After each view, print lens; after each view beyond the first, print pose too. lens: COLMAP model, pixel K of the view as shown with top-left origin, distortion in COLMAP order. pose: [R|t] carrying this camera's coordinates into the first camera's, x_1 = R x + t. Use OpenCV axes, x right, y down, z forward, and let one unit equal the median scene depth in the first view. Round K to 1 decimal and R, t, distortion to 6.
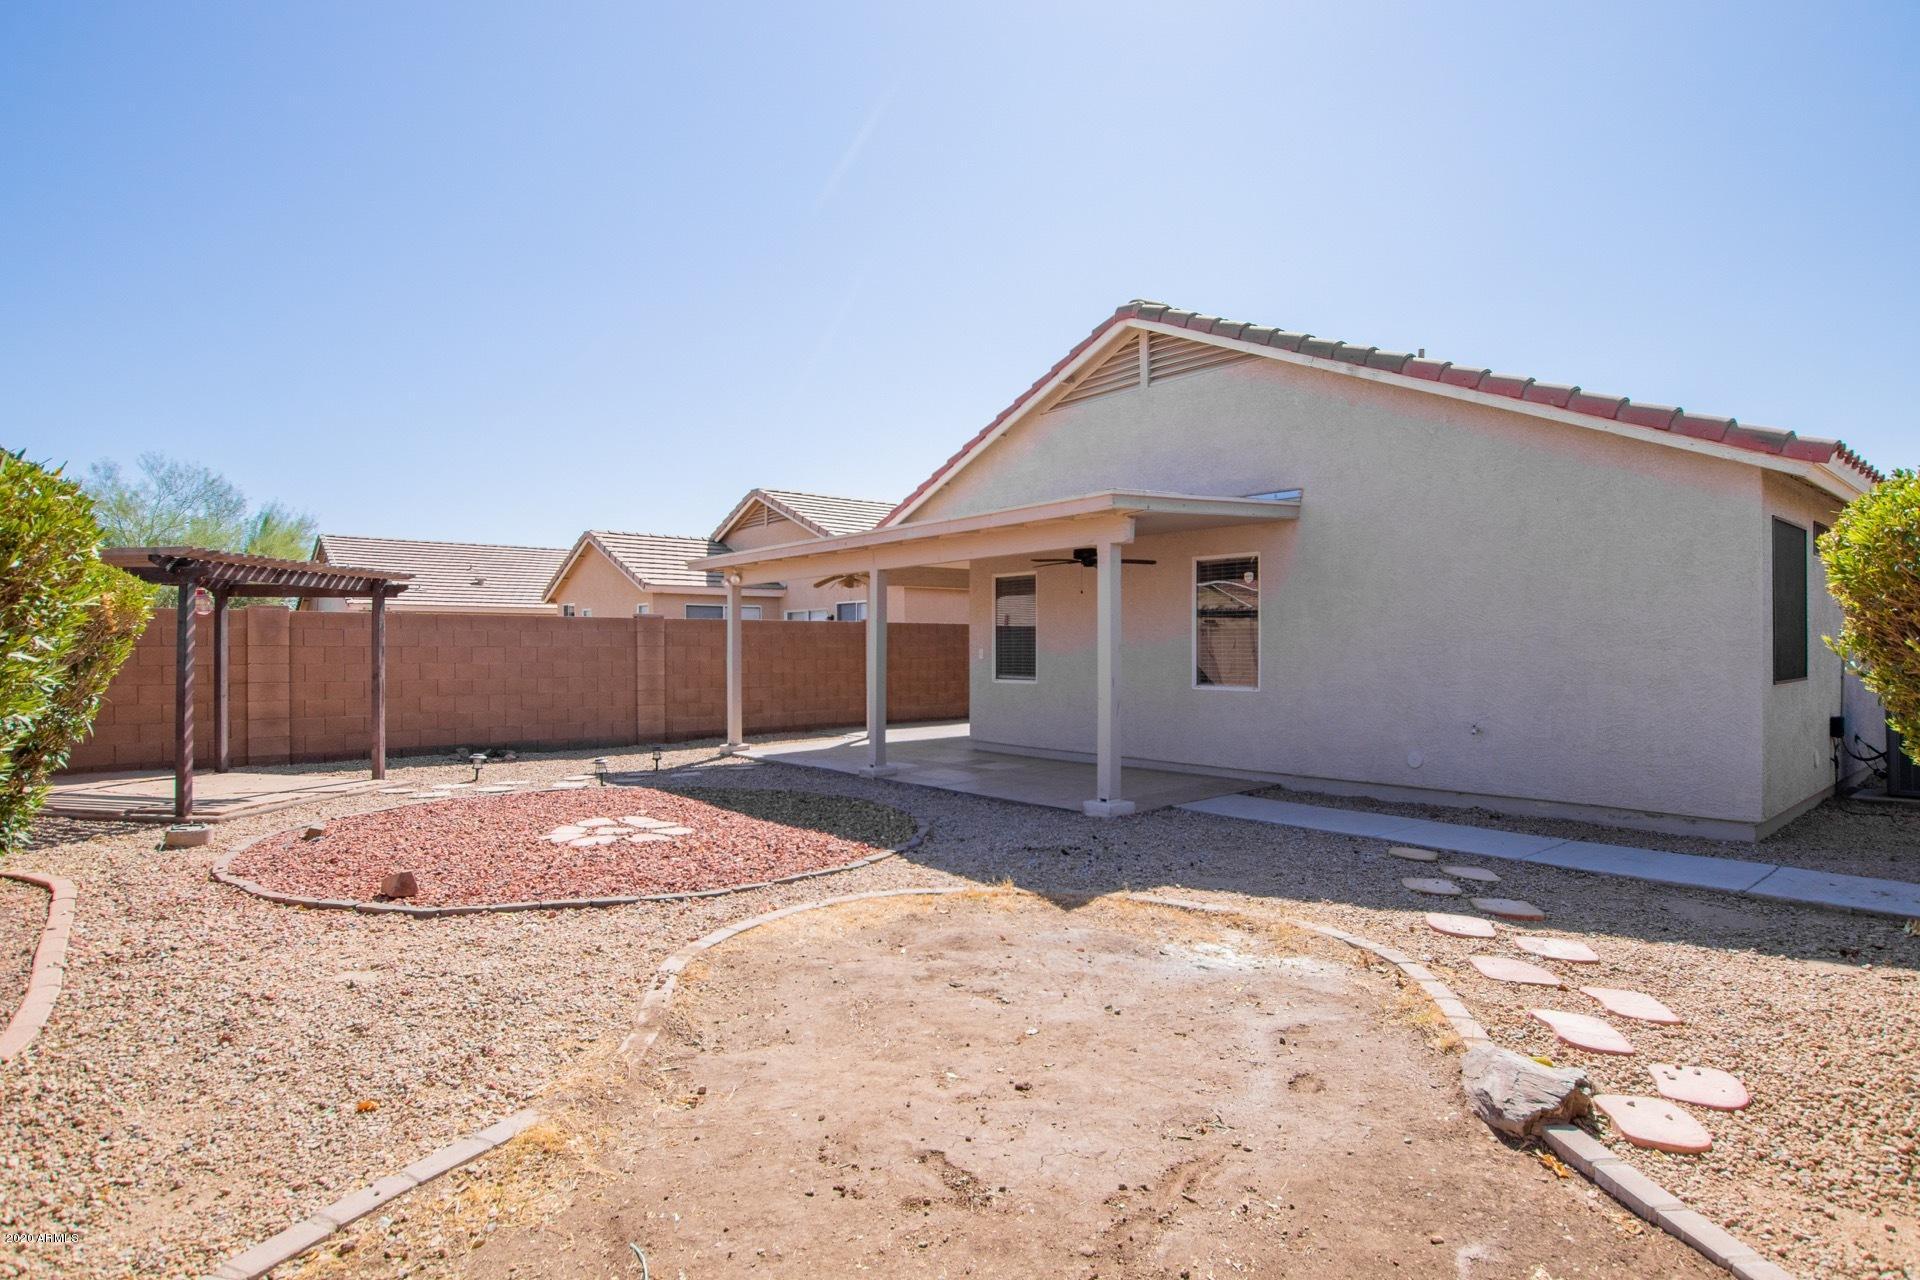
lens RADIAL K [[973.0, 0, 967.2], [0, 973.0, 641.5], [0, 0, 1]] dist [0.008283, -0.000764]
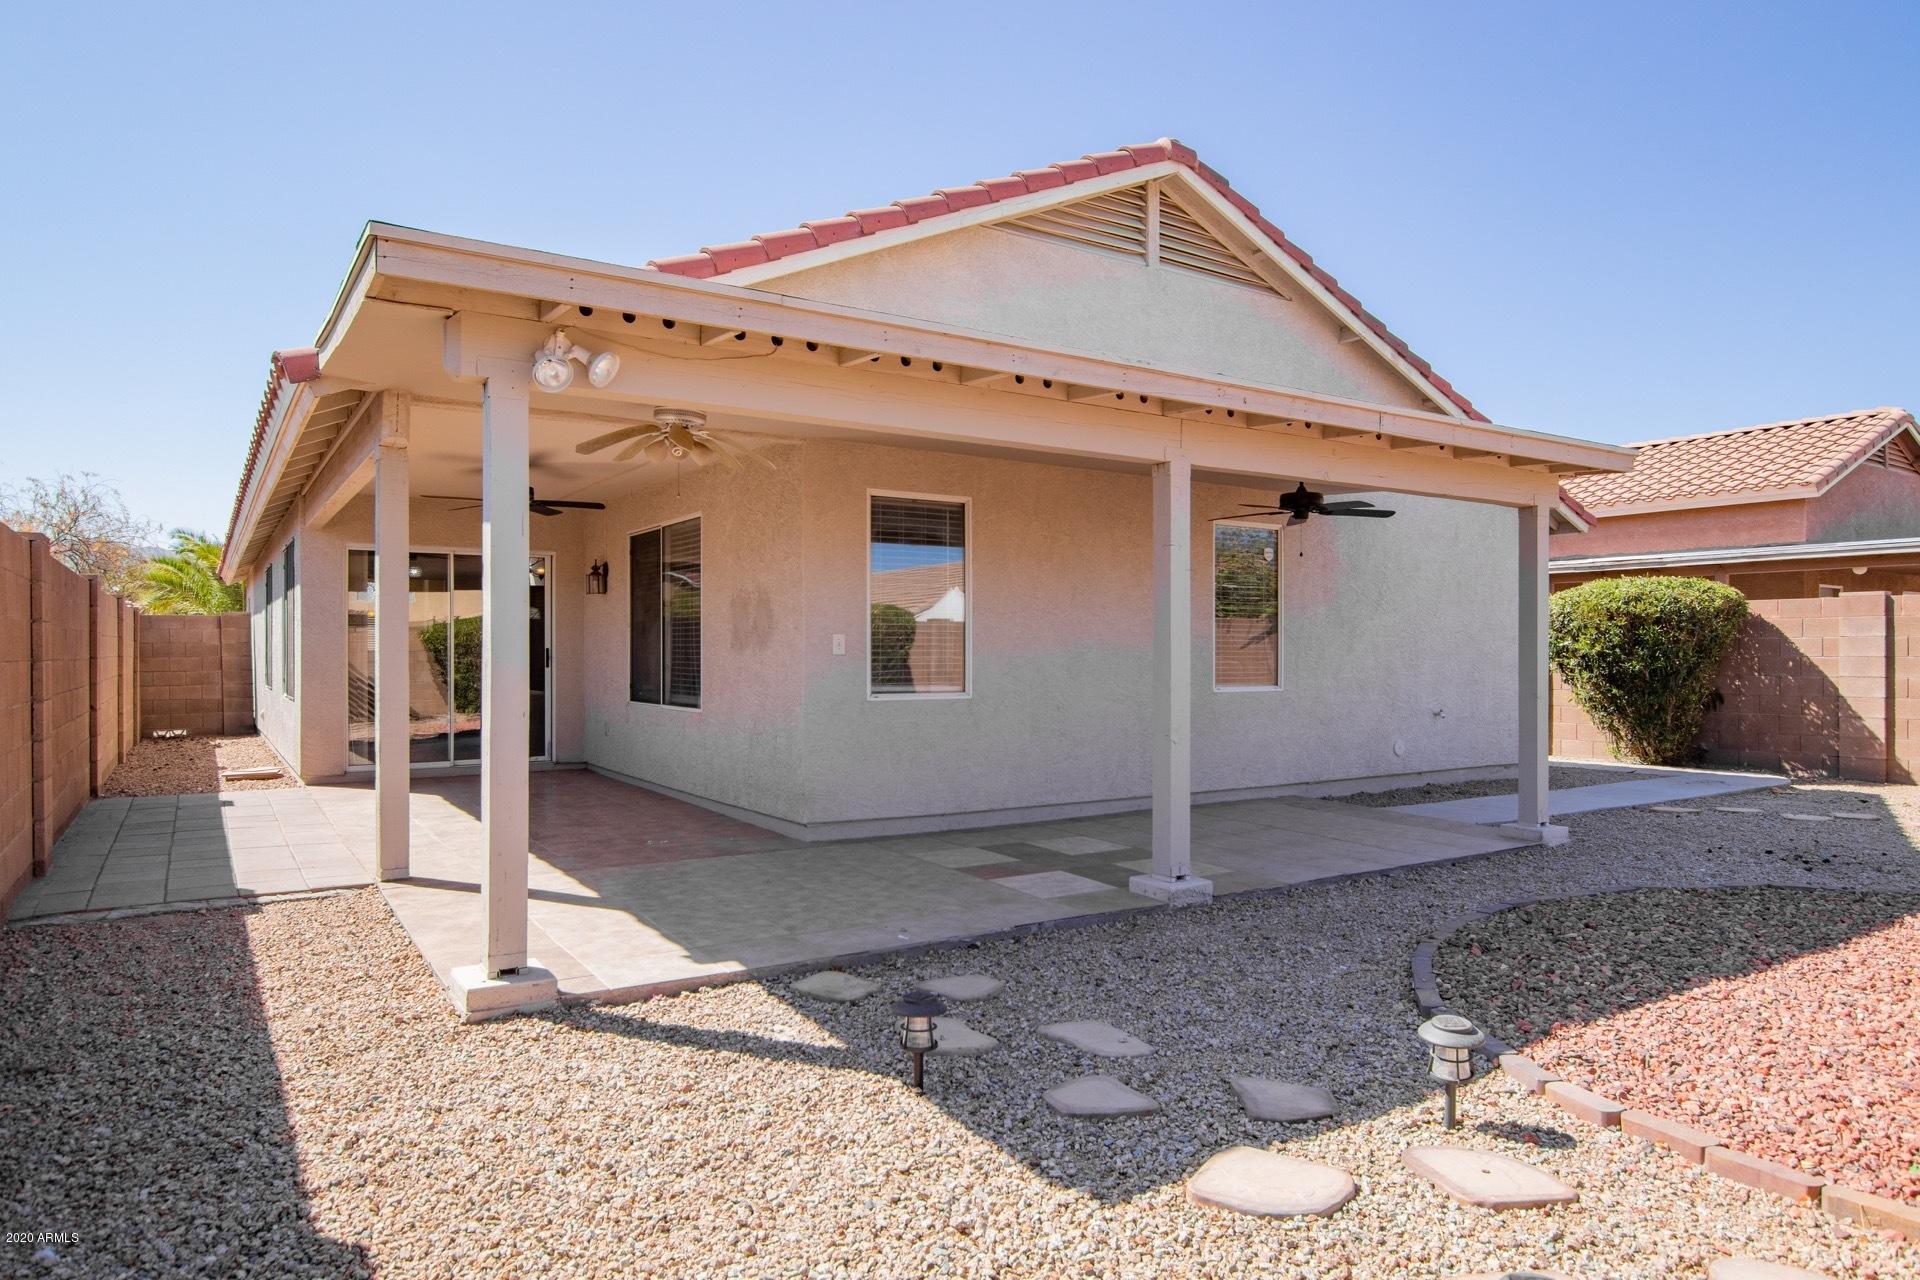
lens RADIAL K [[1192.2, 0, 983.8], [0, 1192.2, 633.4], [0, 0, 1]] dist [0.043058, -0.000383]
pose [[0.138838, 0.008488, 0.990279, -0.693798], [-0.005959, 0.999952, -0.007736, 0.010847], [-0.990297, -0.004827, 0.138882, 1.009042]]
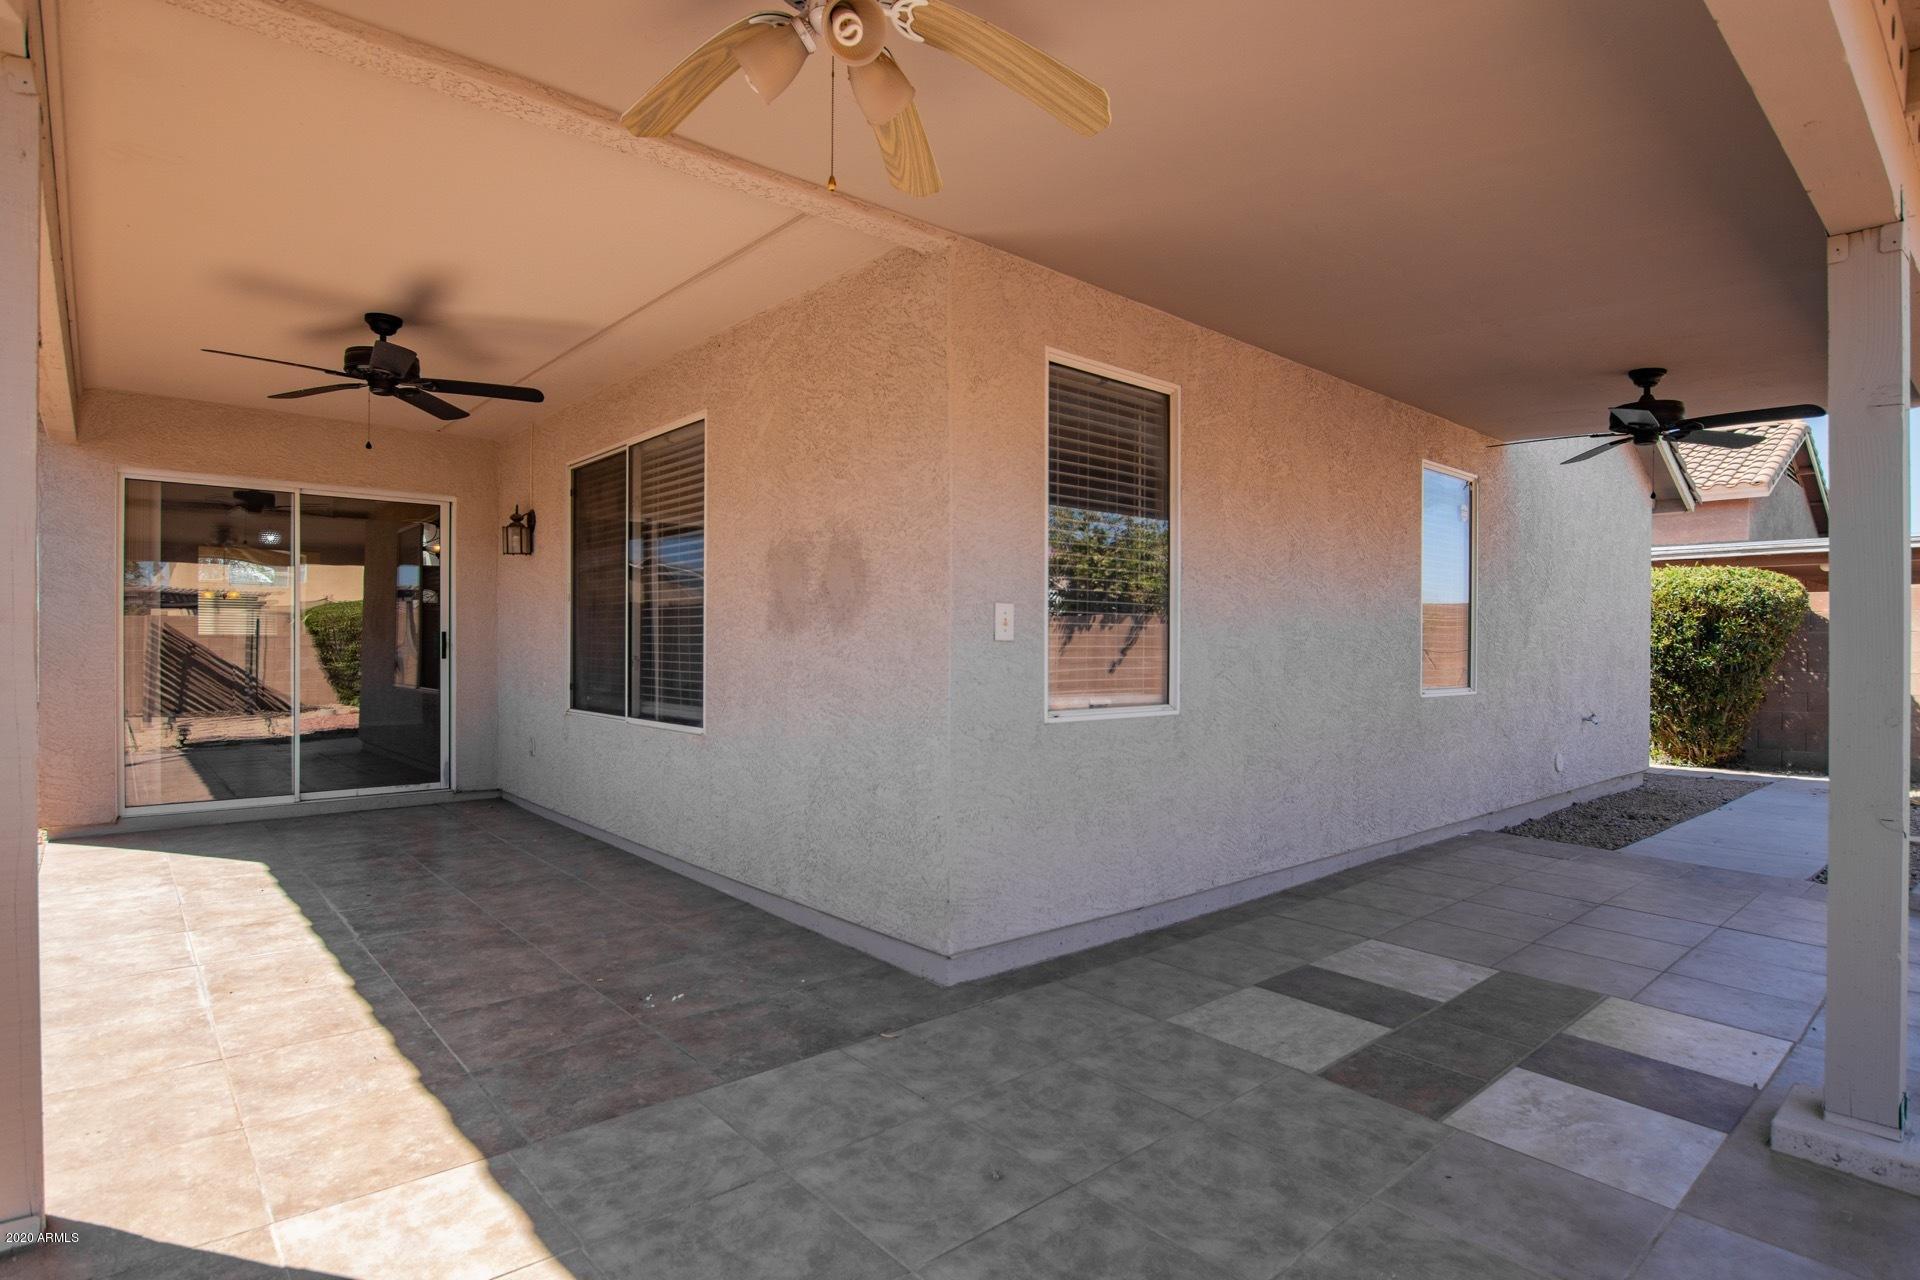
lens RADIAL K [[973.0, 0, 967.2], [0, 973.0, 641.5], [0, 0, 1]] dist [0.008283, -0.000764]
pose [[-0.002675, -0.002557, 0.999993, -0.306334], [-0.012735, 0.999916, 0.002523, 0.018380], [-0.999915, -0.012729, -0.002708, 1.213641]]
